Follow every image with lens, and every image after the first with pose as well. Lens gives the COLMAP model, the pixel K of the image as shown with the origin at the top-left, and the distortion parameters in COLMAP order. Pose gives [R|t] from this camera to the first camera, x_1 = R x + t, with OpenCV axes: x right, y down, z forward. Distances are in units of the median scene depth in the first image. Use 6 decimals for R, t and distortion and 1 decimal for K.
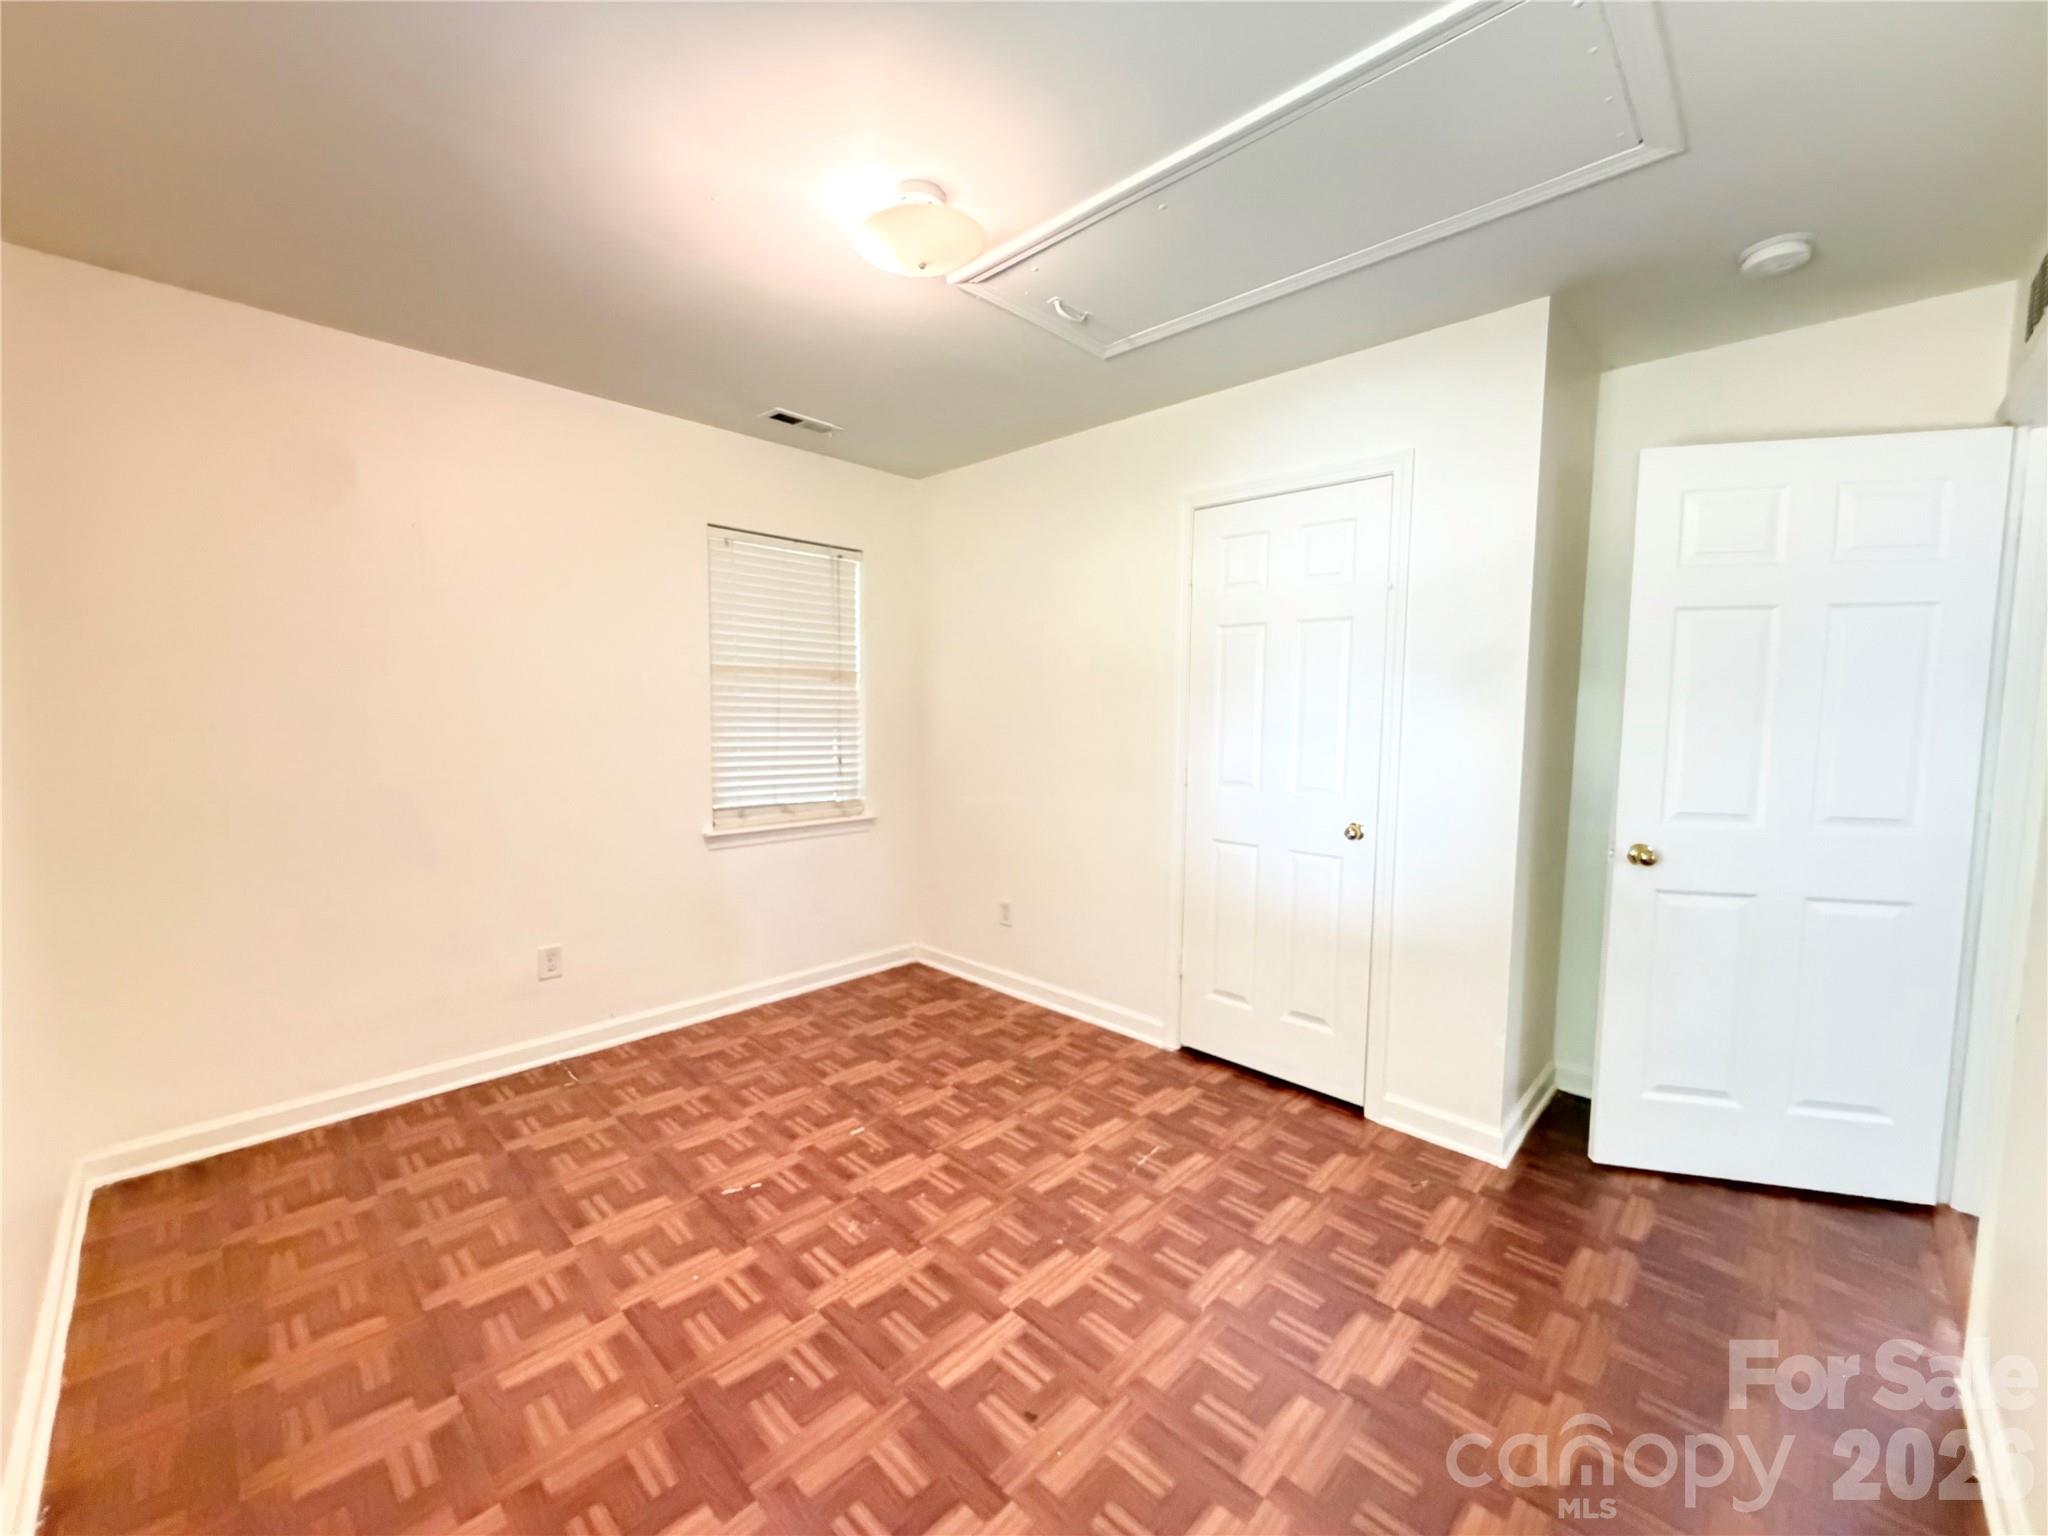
lens RADIAL K [[813.5, 0, 1023.7], [0, 813.5, 769.0], [0, 0, 1]] dist [0.001998, -0.000643]
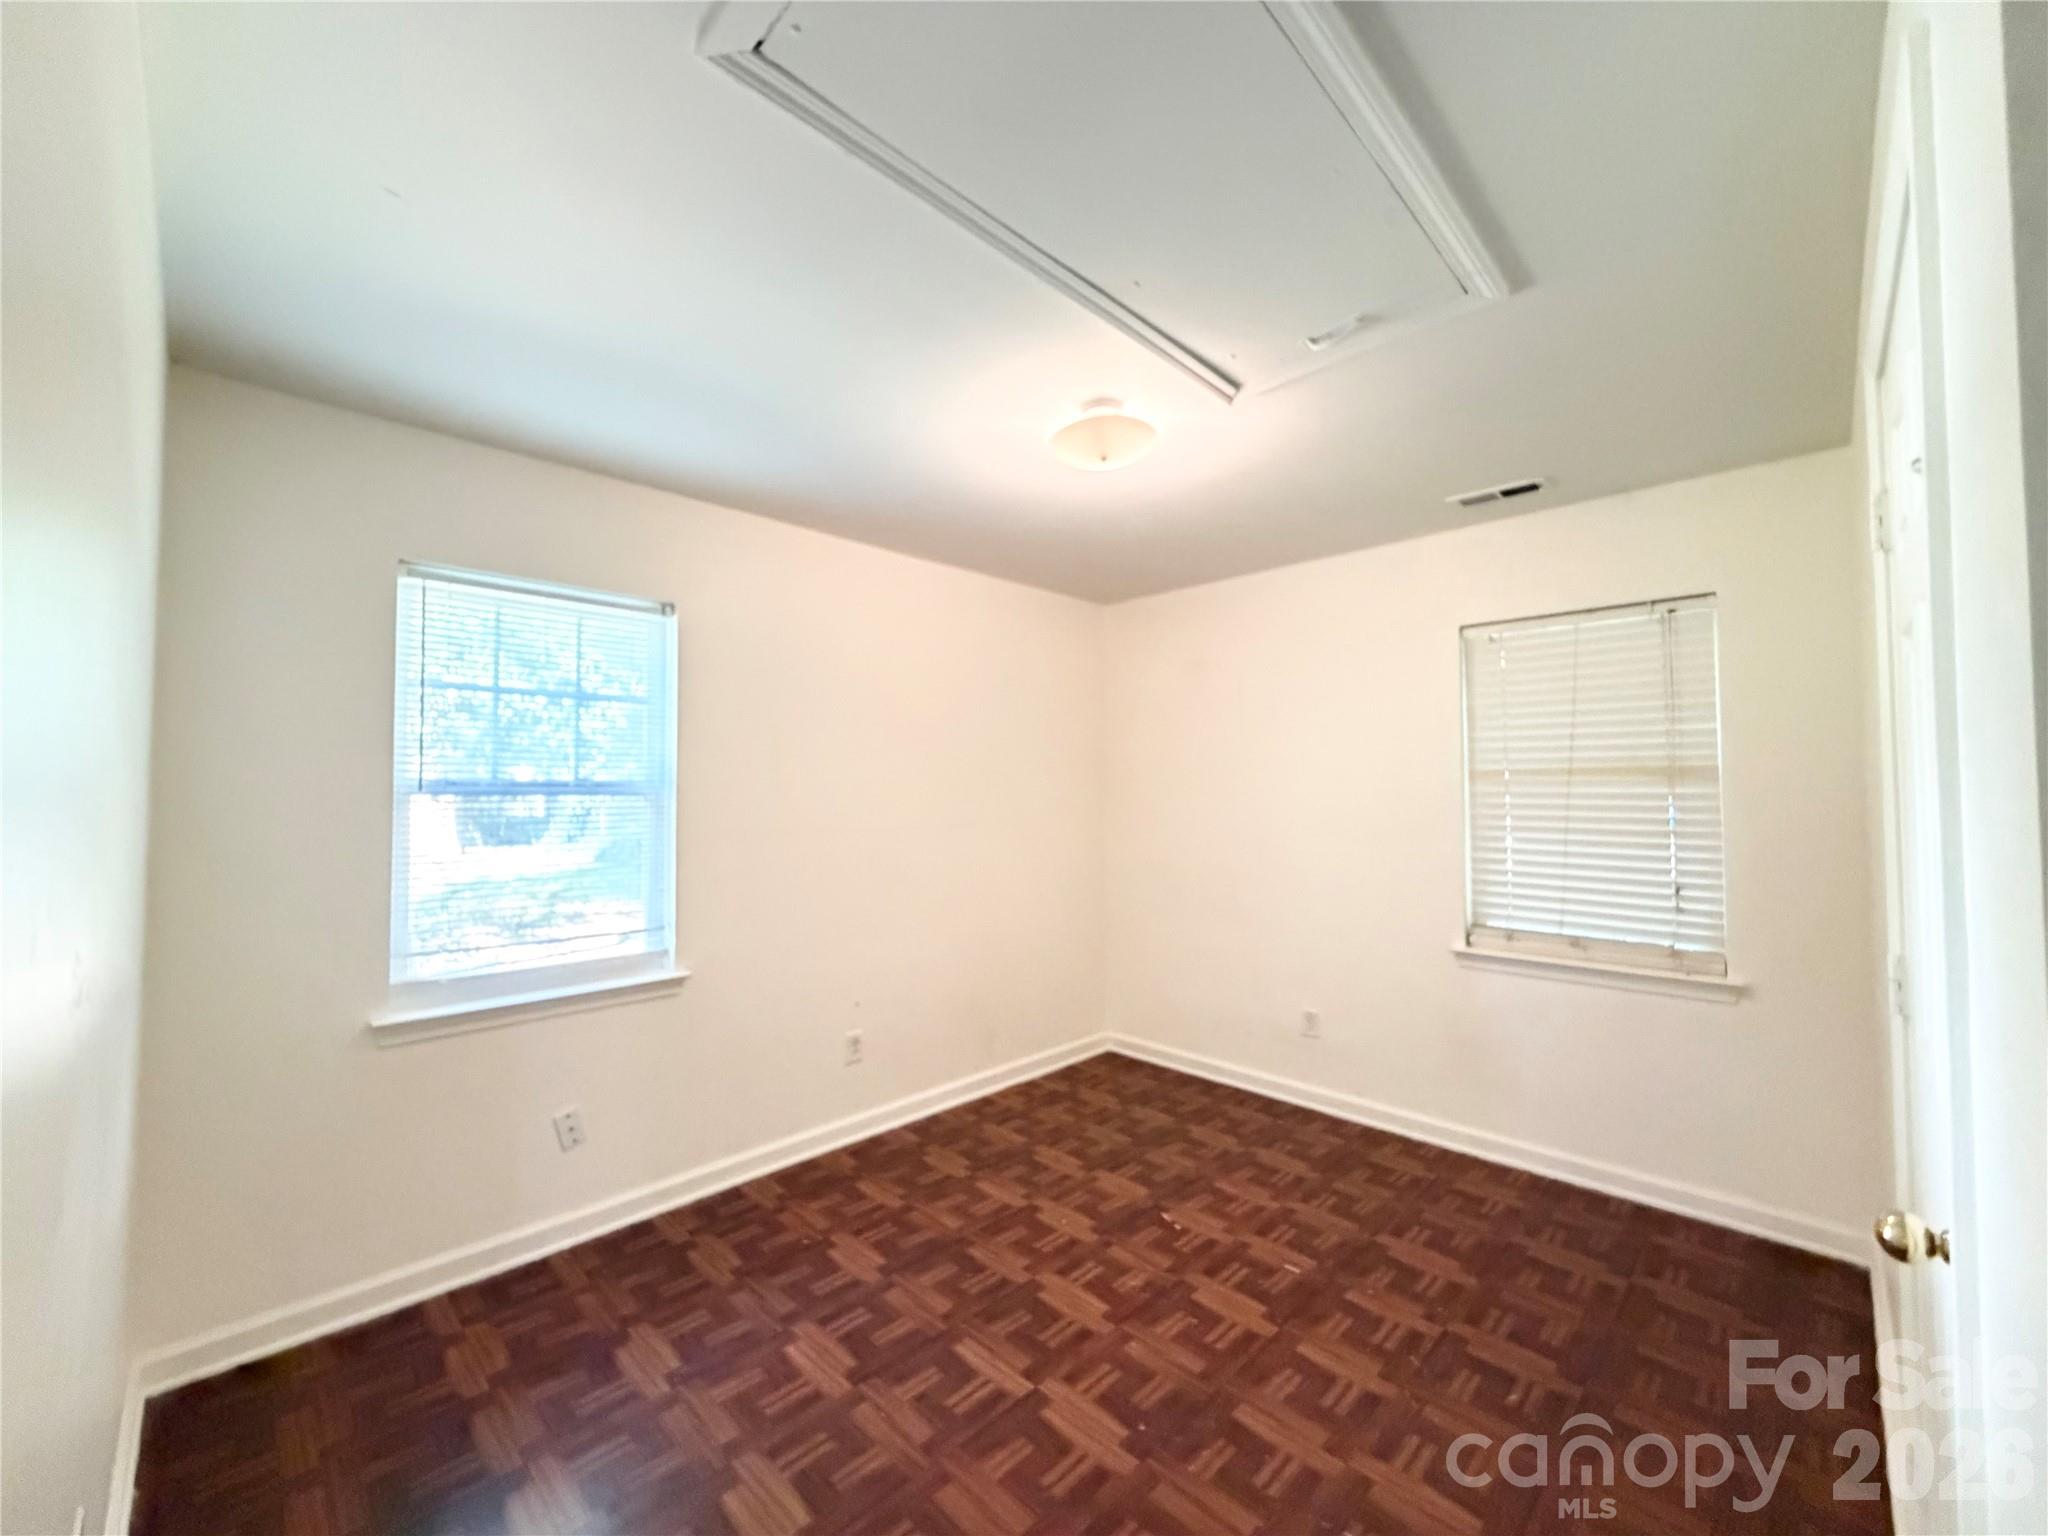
lens RADIAL K [[813.5, 0, 1023.7], [0, 813.5, 768.7], [0, 0, 1]] dist [0.001998, -0.000643]
pose [[-0.021669, -0.042791, -0.998849, 0.789612], [-0.078208, 0.996095, -0.040977, -0.068930], [0.996702, 0.077230, -0.024931, 0.692046]]
